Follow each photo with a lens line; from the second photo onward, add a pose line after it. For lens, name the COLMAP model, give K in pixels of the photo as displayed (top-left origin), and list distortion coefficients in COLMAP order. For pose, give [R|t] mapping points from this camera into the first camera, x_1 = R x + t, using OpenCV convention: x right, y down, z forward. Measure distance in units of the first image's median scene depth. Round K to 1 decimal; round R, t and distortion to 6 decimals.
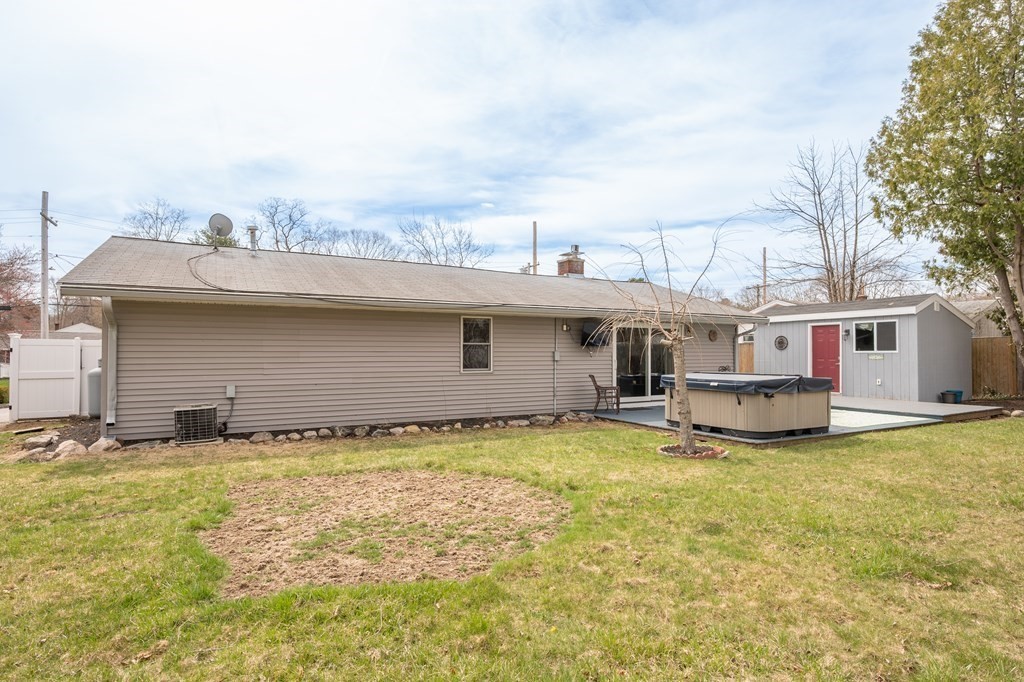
lens RADIAL K [[531.8, 0, 524.3], [0, 531.8, 344.4], [0, 0, 1]] dist [-0.000303, 0.000076]
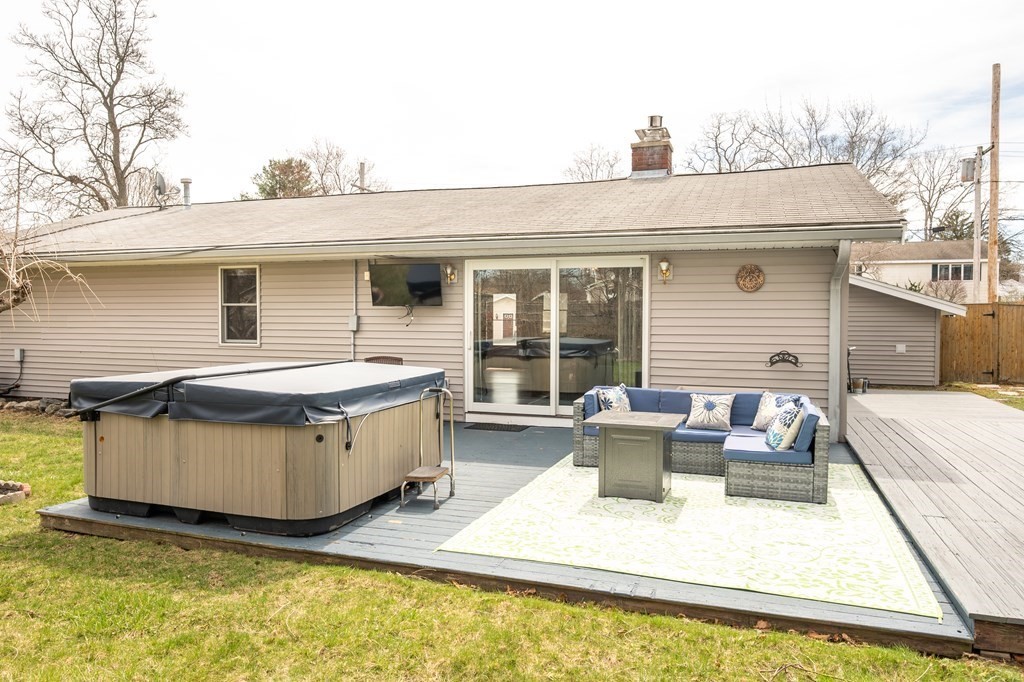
lens RADIAL K [[714.3, 0, 512.0], [0, 714.3, 341.0], [0, 0, 1]] dist [0.001227, -0.003950]
pose [[0.657839, 0.030267, -0.752550, 0.648127], [0.010307, 0.998737, 0.049178, 0.003439], [0.753088, -0.040107, 0.656696, 0.493157]]
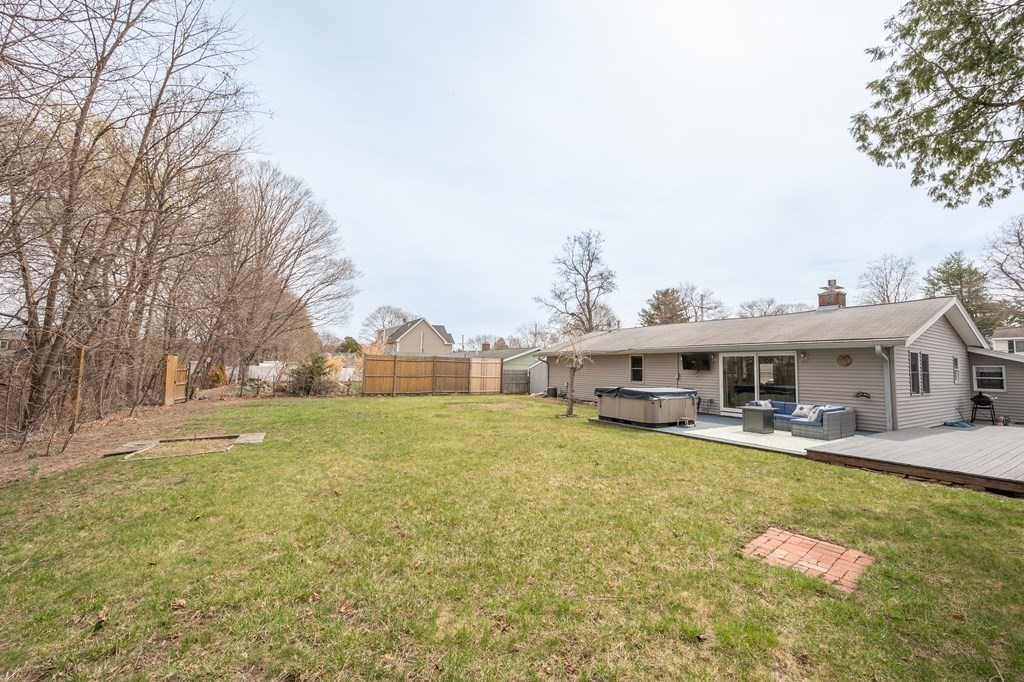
lens RADIAL K [[406.1, 0, 512.0], [0, 406.1, 341.0], [0, 0, 1]] dist [0.000132, 0.000025]
pose [[0.046129, -0.066659, -0.996709, 1.070520], [0.000146, 0.997771, -0.066724, -0.001853], [0.998935, 0.002932, 0.046036, 0.350886]]
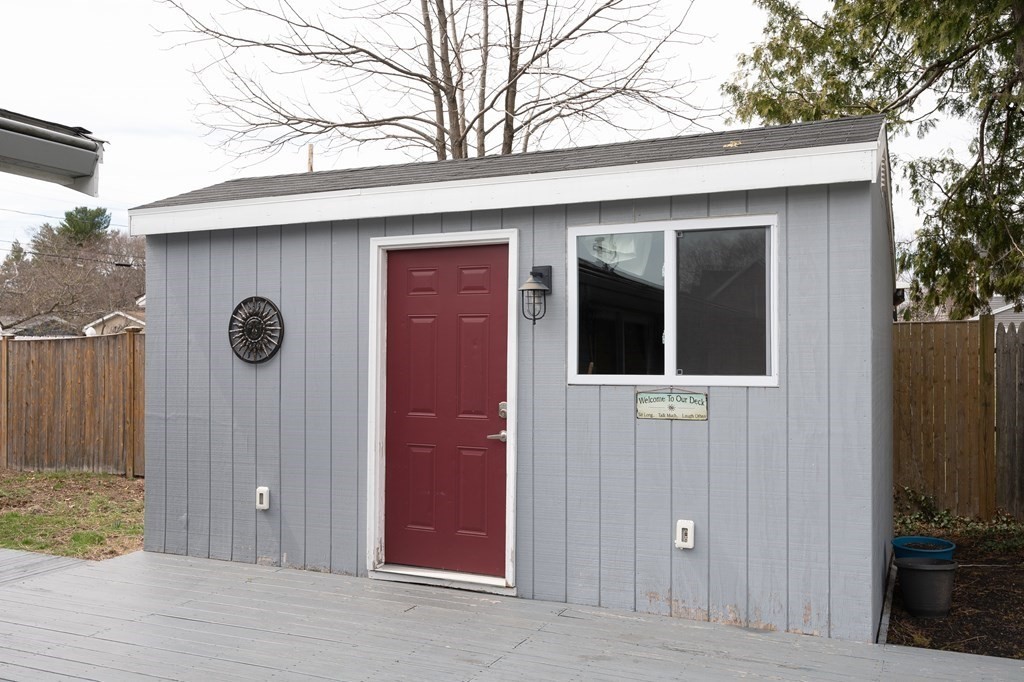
lens RADIAL K [[904.5, 0, 512.0], [0, 904.5, 341.0], [0, 0, 1]] dist [0.001851, 0.000000]
pose [[0.811604, 0.006521, 0.584171, 0.412309], [-0.008825, 0.999960, 0.001099, -0.000527], [-0.584141, -0.006047, 0.811630, 0.753824]]
